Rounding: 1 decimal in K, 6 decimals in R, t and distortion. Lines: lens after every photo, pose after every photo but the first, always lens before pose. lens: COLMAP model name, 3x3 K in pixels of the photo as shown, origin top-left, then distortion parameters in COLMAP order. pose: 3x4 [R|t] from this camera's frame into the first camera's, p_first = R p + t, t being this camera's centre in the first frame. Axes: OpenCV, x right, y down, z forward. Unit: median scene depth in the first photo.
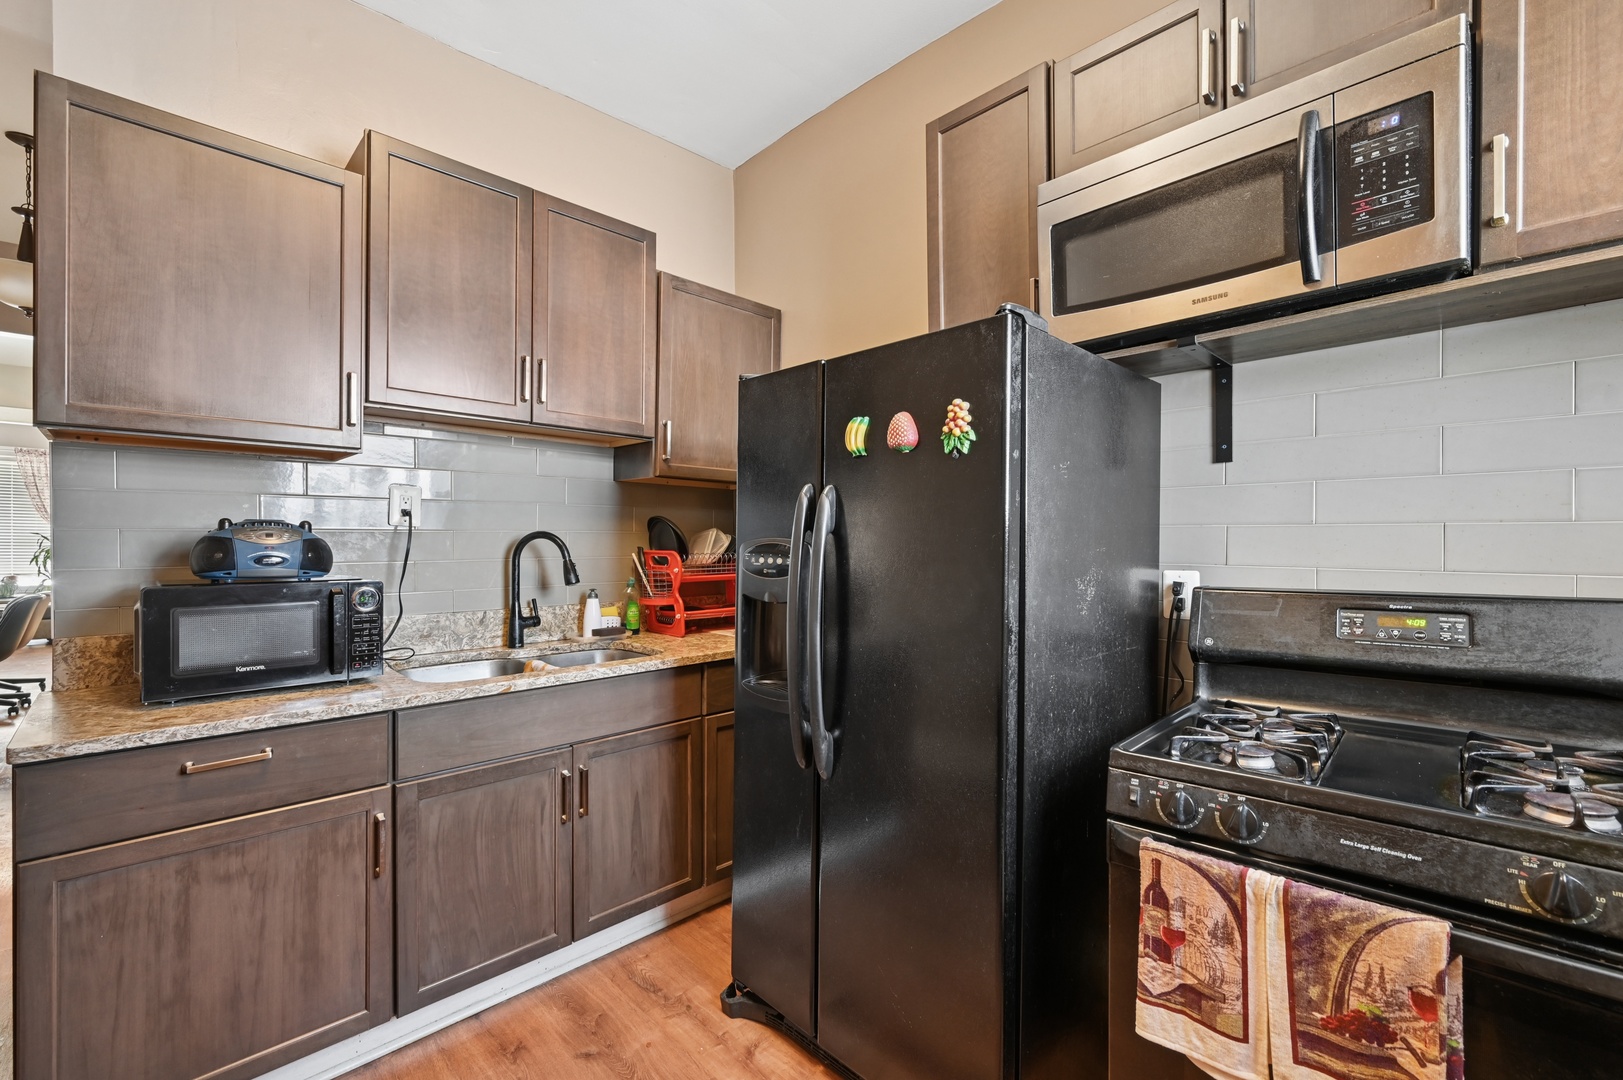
lens RADIAL K [[698.6, 0, 808.4], [0, 698.6, 534.2], [0, 0, 1]] dist [-0.001737, 0.000332]
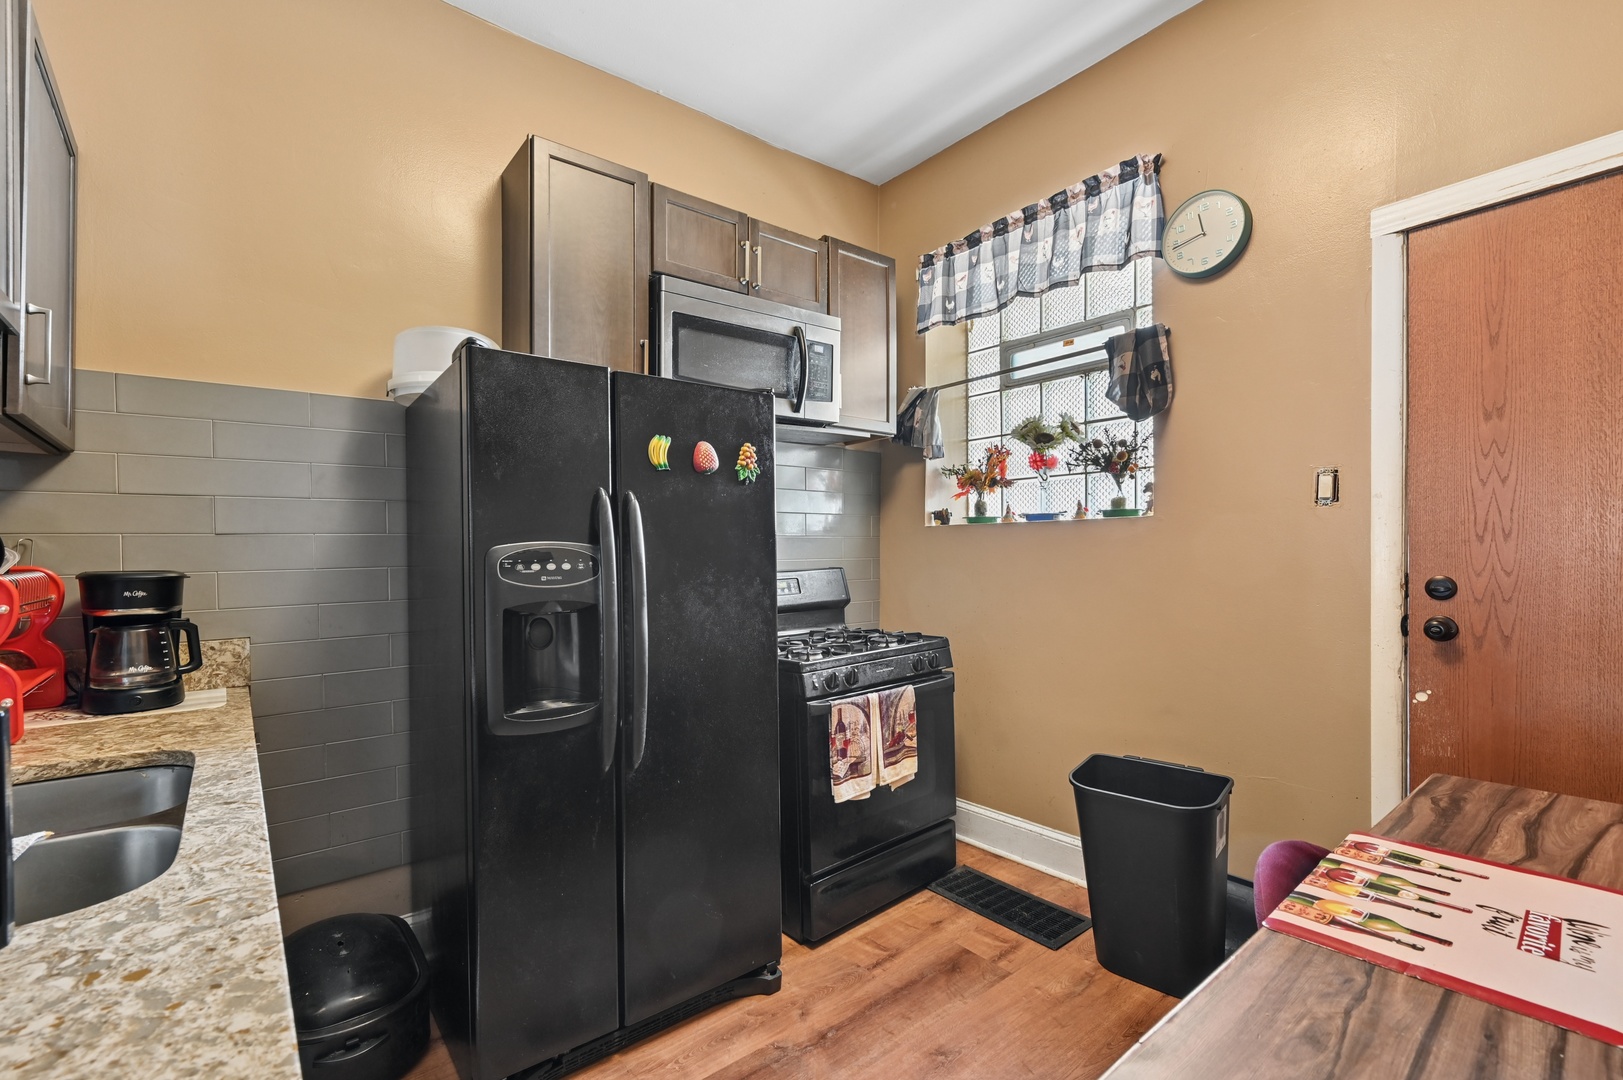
lens RADIAL K [[698.6, 0, 808.9], [0, 698.6, 545.6], [0, 0, 1]] dist [-0.001737, 0.000332]
pose [[0.095523, 0.000115, 0.995427, -1.438370], [0.001352, 0.999999, -0.000245, 0.017454], [-0.995426, 0.001370, 0.095523, 0.907703]]
